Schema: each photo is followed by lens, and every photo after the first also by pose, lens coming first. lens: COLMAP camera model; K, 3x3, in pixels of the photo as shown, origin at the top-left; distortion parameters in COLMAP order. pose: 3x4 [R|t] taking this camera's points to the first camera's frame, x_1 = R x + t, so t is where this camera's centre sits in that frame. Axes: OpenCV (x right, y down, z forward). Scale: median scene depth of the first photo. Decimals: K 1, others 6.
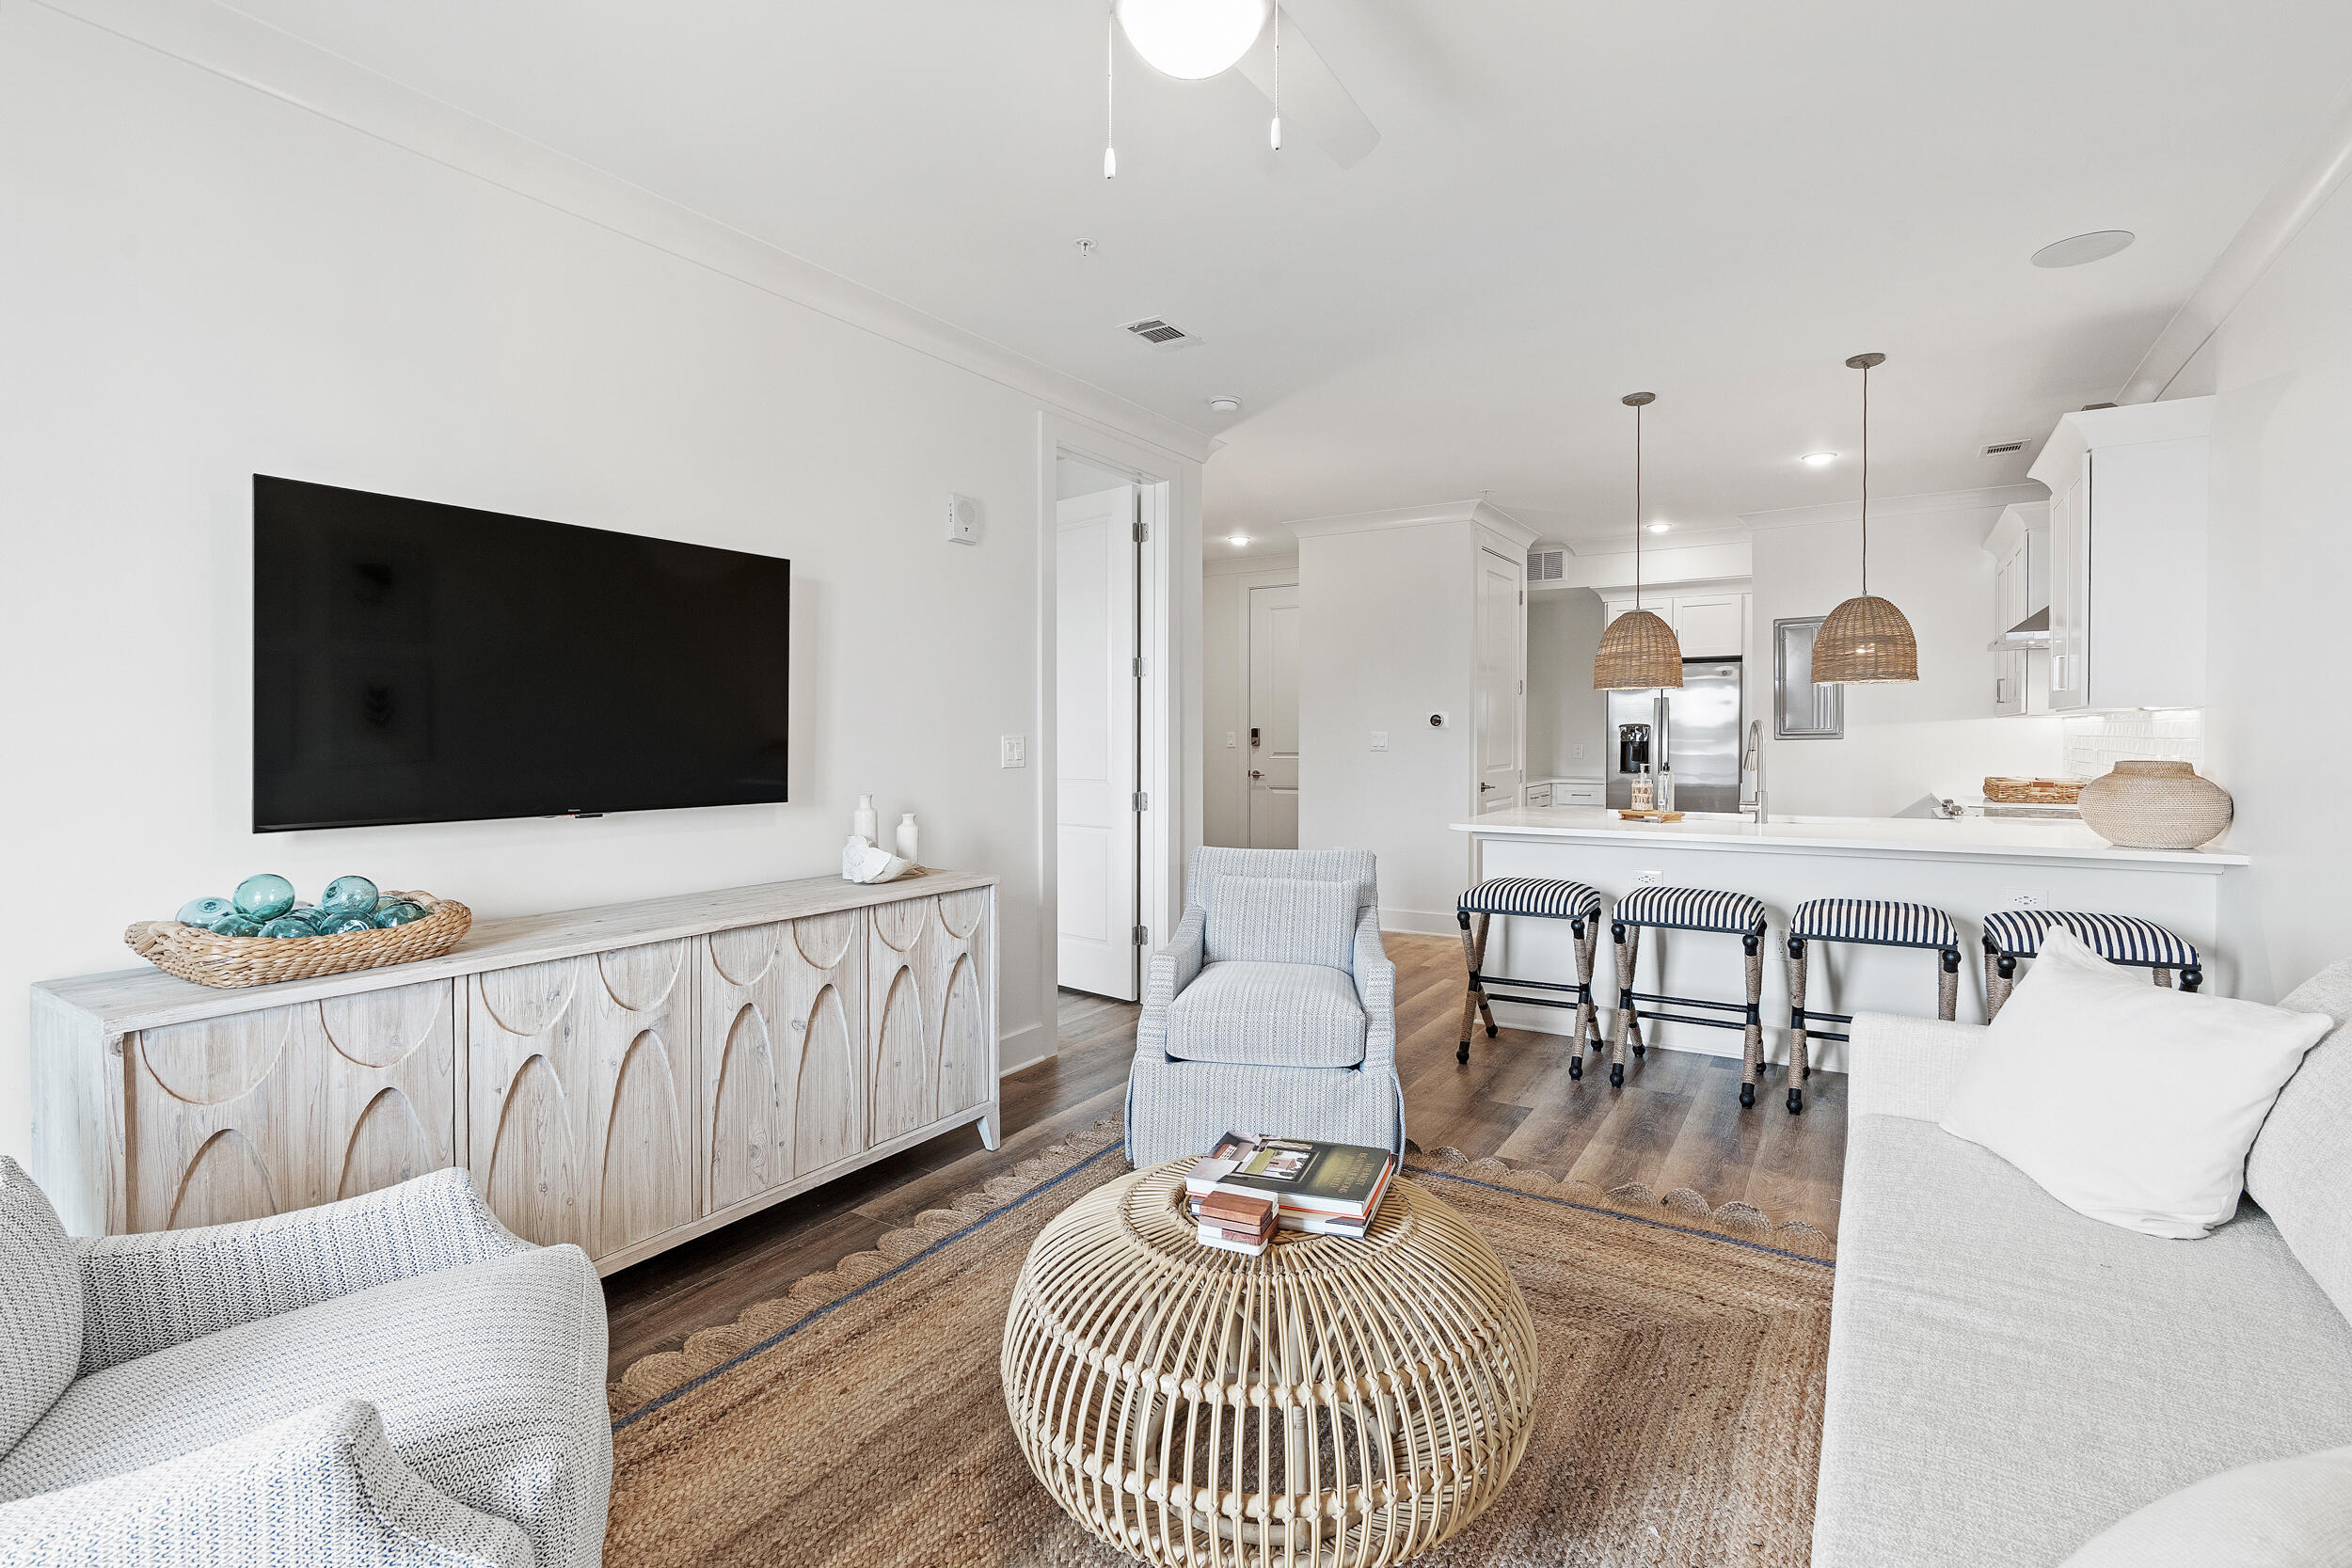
lens RADIAL K [[1067.6, 0, 1196.9], [0, 1067.6, 756.9], [0, 0, 1]] dist [-0.007255, 0.003926]
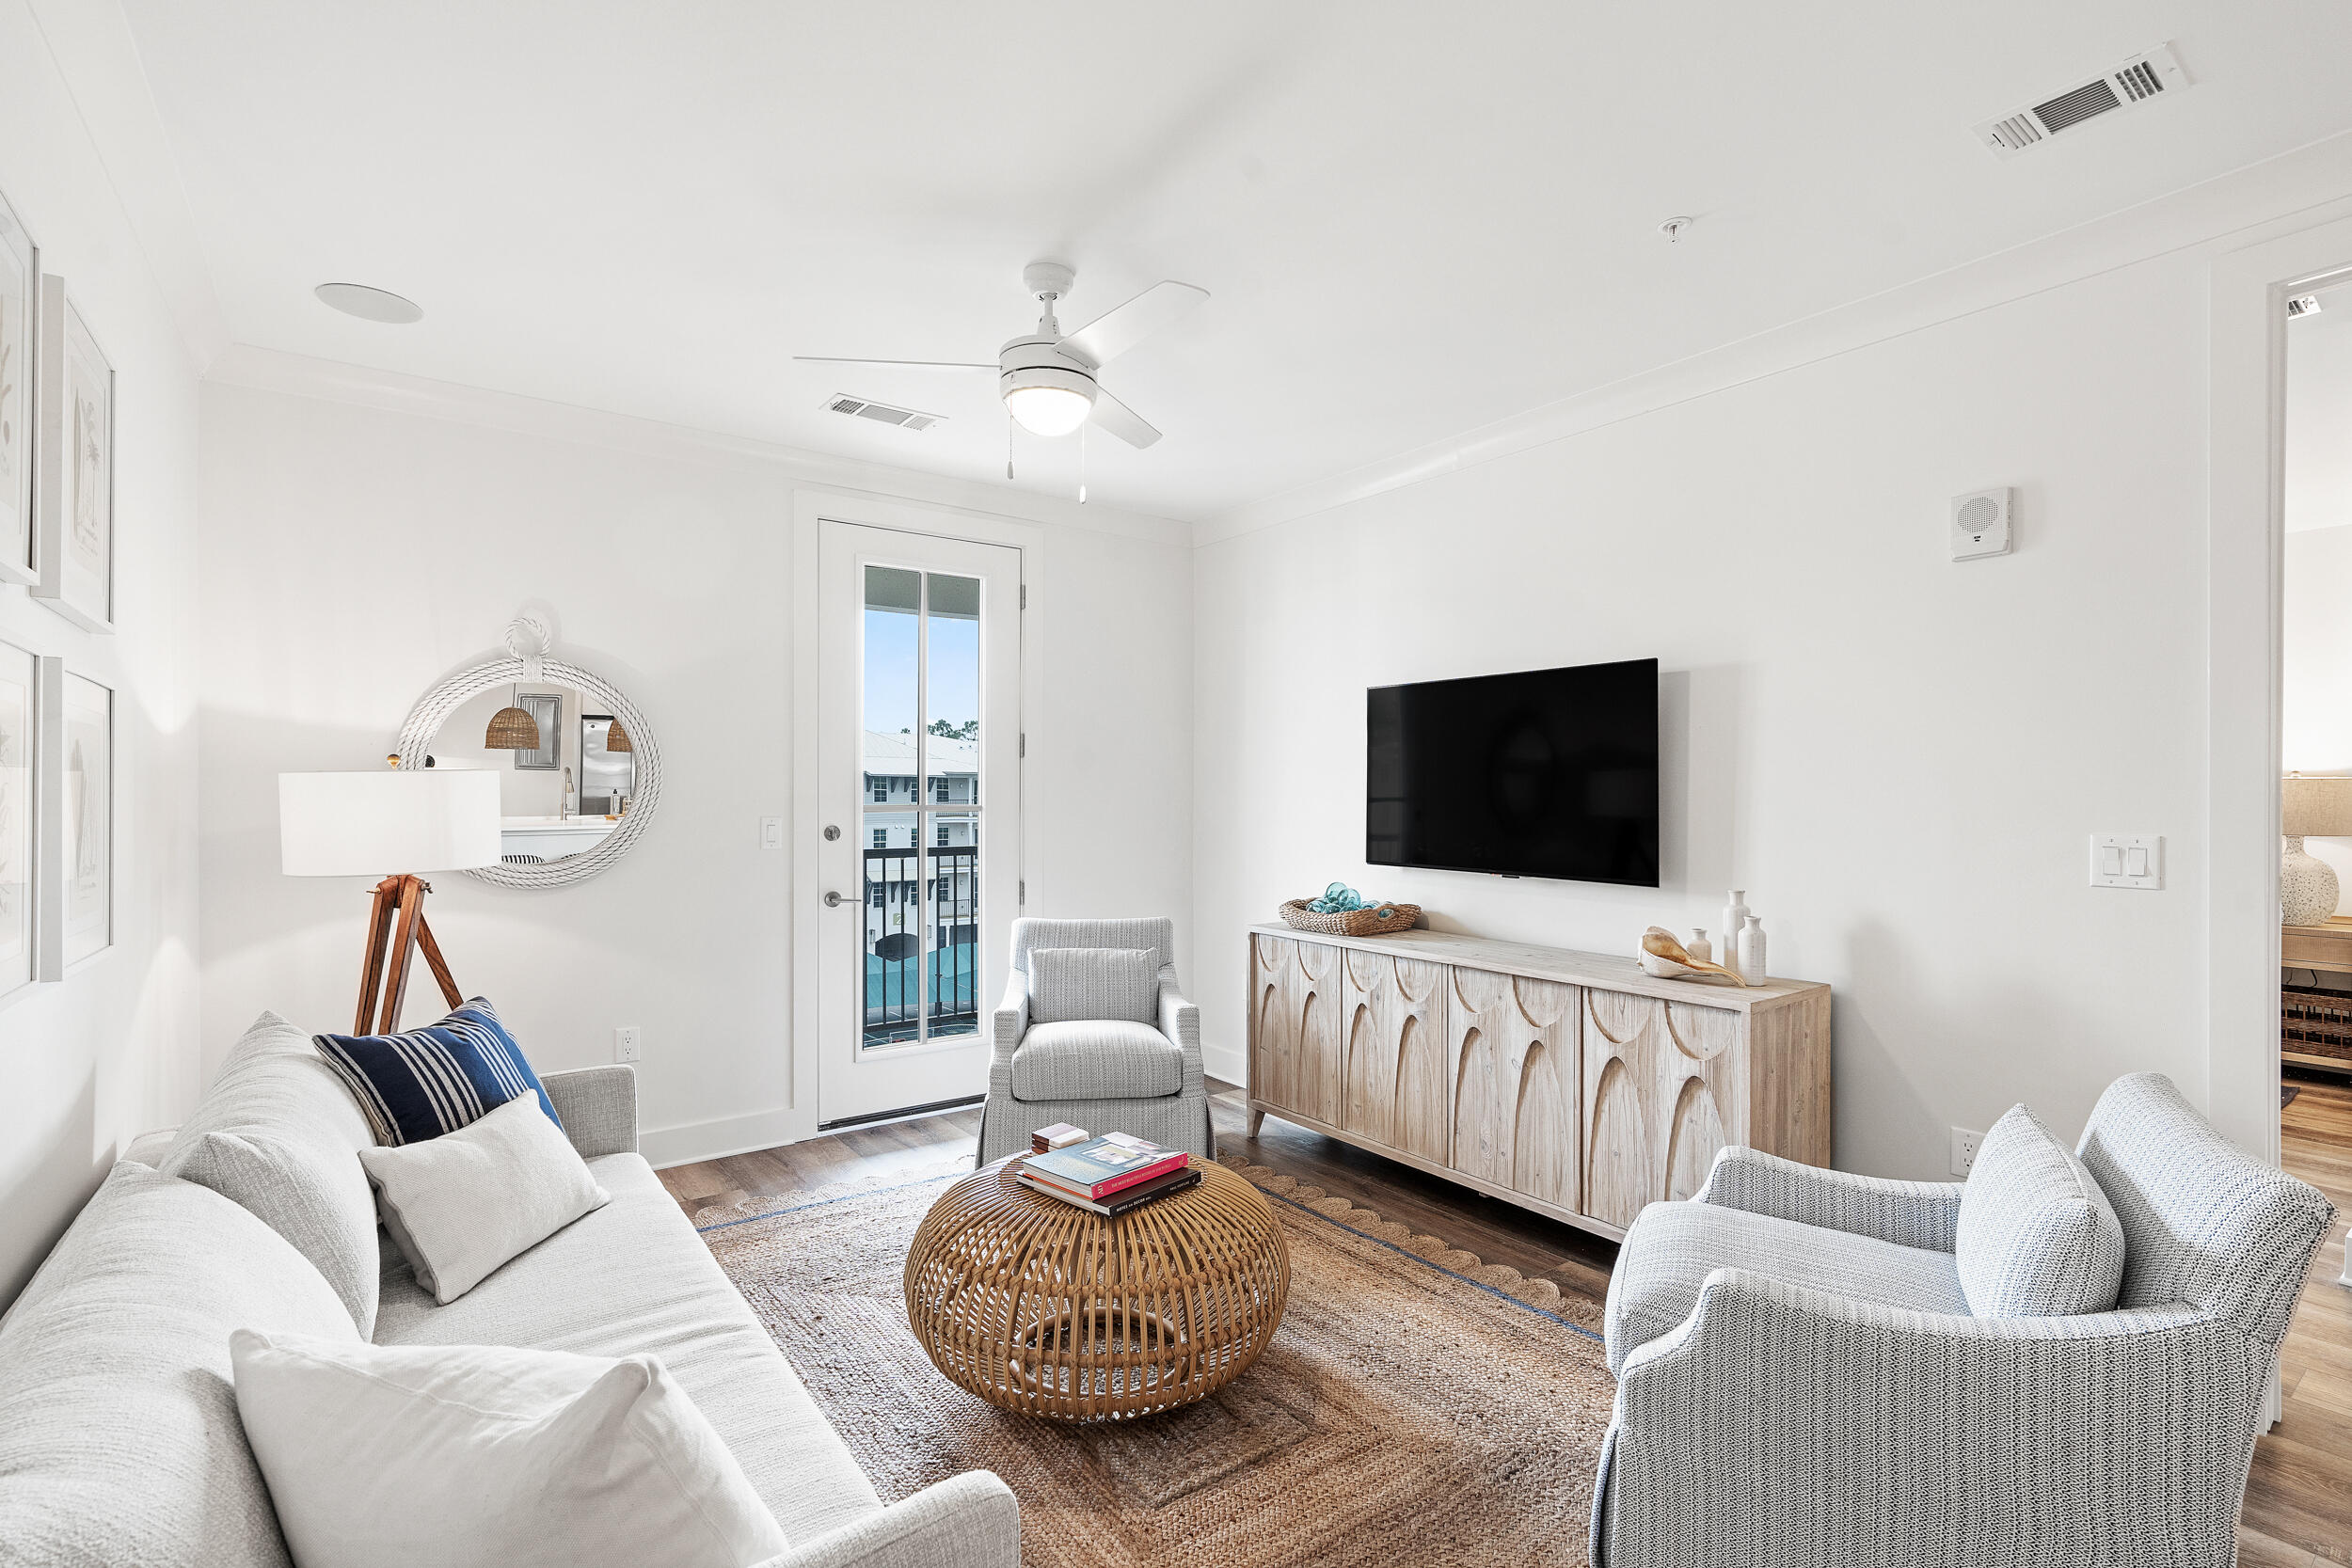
lens RADIAL K [[1067.6, 0, 1164.2], [0, 1067.6, 815.0], [0, 0, 1]] dist [-0.007255, 0.003926]
pose [[-0.363659, 0.020451, -0.931308, 0.587591], [-0.020515, 0.999341, 0.029956, -0.038398], [0.931306, 0.029999, -0.363000, 0.702168]]
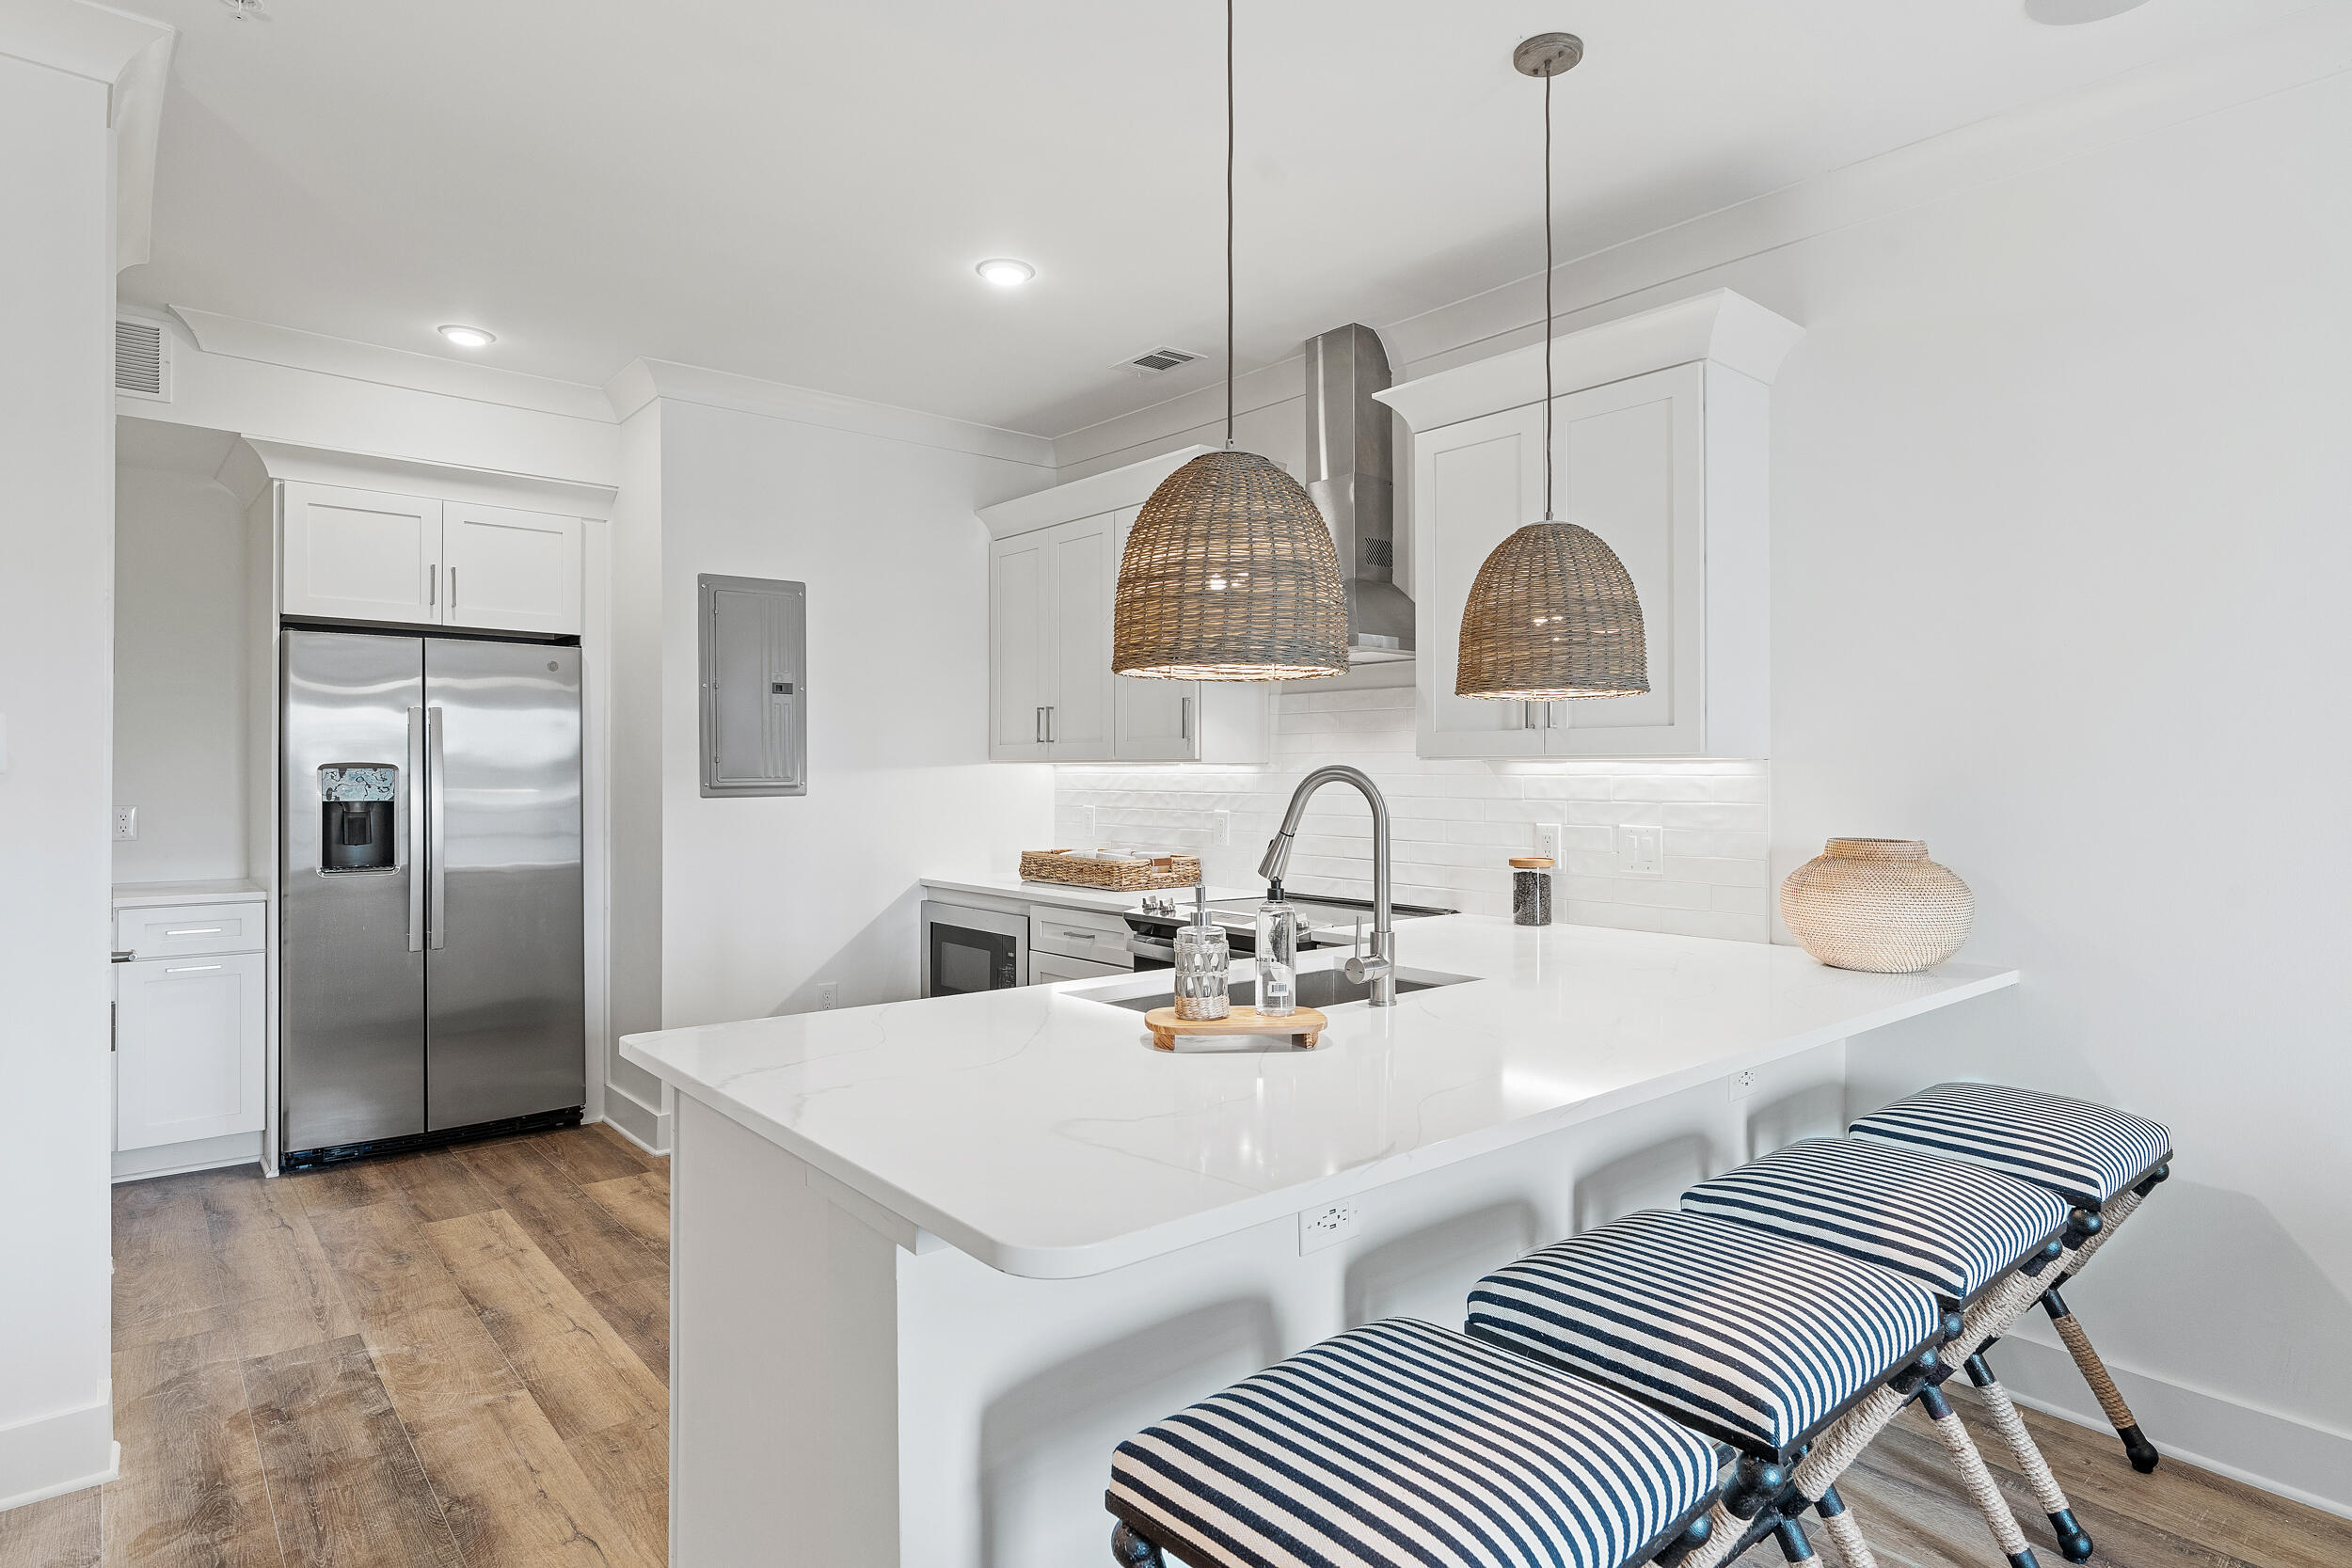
lens RADIAL K [[1273.9, 0, 1185.8], [0, 1273.9, 773.8], [0, 0, 1]] dist [-0.003696, 0.003640]
pose [[0.297801, 0.005155, 0.954614, 0.008755], [0.015845, 0.999821, -0.010341, -0.029621], [-0.954497, 0.018205, 0.297666, 0.973534]]
